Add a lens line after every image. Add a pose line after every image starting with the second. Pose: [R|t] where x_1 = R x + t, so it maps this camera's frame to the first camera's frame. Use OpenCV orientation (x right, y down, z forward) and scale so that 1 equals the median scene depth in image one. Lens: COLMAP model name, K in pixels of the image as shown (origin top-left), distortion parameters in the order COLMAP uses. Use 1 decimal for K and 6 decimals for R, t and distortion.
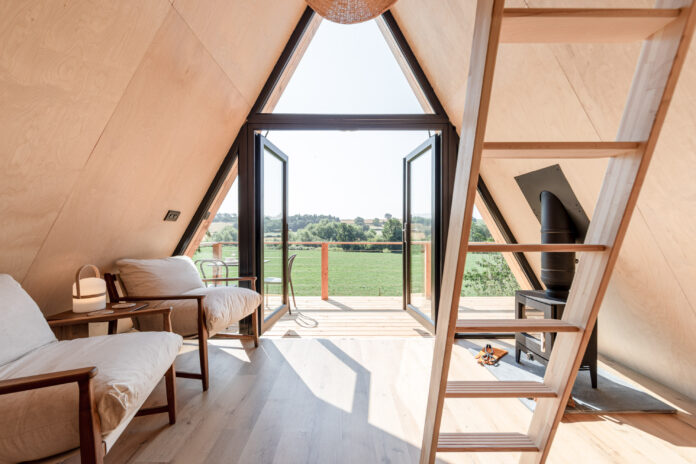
lens RADIAL K [[277.8, 0, 346.2], [0, 277.8, 237.9], [0, 0, 1]] dist [0.000493, 0.000027]
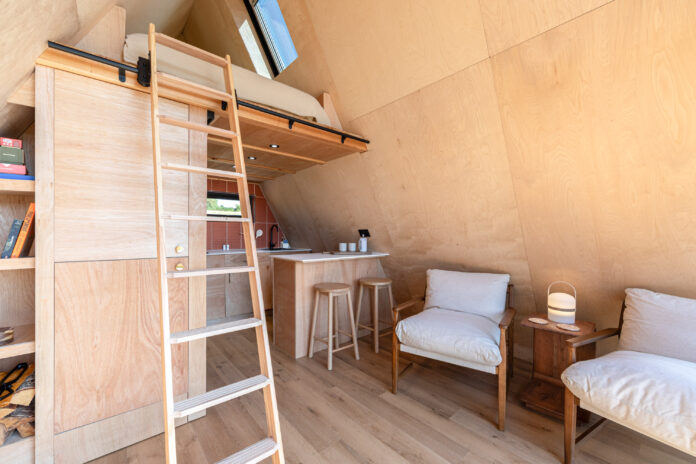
lens RADIAL K [[284.8, 0, 345.2], [0, 284.8, 234.0], [0, 0, 1]] dist [0.000205, -0.000169]
pose [[-0.776726, 0.003494, -0.629829, 0.568208], [-0.005383, 0.999911, 0.012185, -0.116559], [0.629815, 0.012855, -0.776639, 1.510521]]
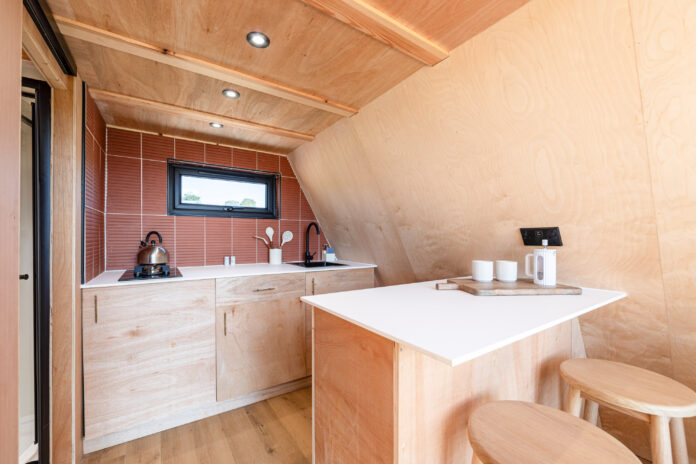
lens RADIAL K [[277.8, 0, 346.2], [0, 277.8, 237.9], [0, 0, 1]] dist [0.000493, 0.000027]
pose [[-0.841401, -0.001505, -0.540410, 0.008111], [-0.007896, 0.999924, 0.009510, -0.096174], [0.540354, 0.012269, -0.841348, 0.262624]]
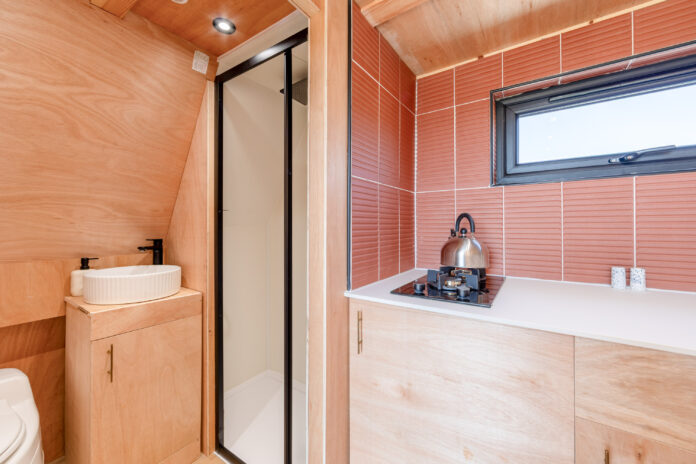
lens RADIAL K [[281.4, 0, 348.9], [0, 281.4, 225.4], [0, 0, 1]] dist [-0.000773, -0.000099]
pose [[-0.817016, 0.005714, 0.576586, -0.134638], [0.007624, 0.999971, 0.000893, -0.075069], [-0.576564, 0.005126, -0.817036, -0.502261]]
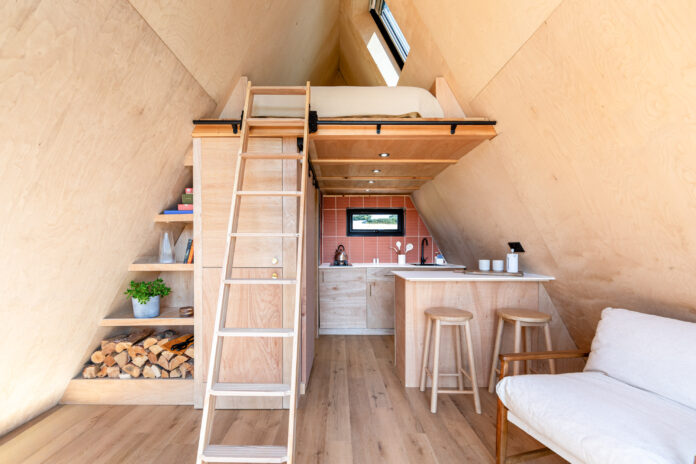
lens RADIAL K [[295.1, 0, 333.5], [0, 295.1, 249.4], [0, 0, 1]] dist [-0.000231, -0.000014]
pose [[-0.999140, 0.003003, 0.041343, 0.017357], [0.003772, 0.999821, 0.018532, -0.118702], [-0.041280, 0.018672, -0.998973, 1.602653]]
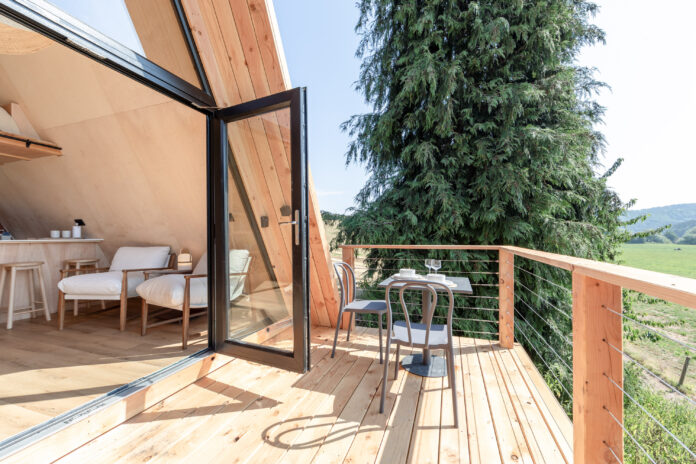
lens RADIAL K [[284.8, 0, 345.2], [0, 284.8, 234.0], [0, 0, 1]] dist [0.000205, -0.000169]
pose [[-0.360281, -0.004411, -0.932833, 0.639895], [-0.003723, 0.999988, -0.003291, 0.011794], [0.932836, 0.002287, -0.360293, 3.162520]]
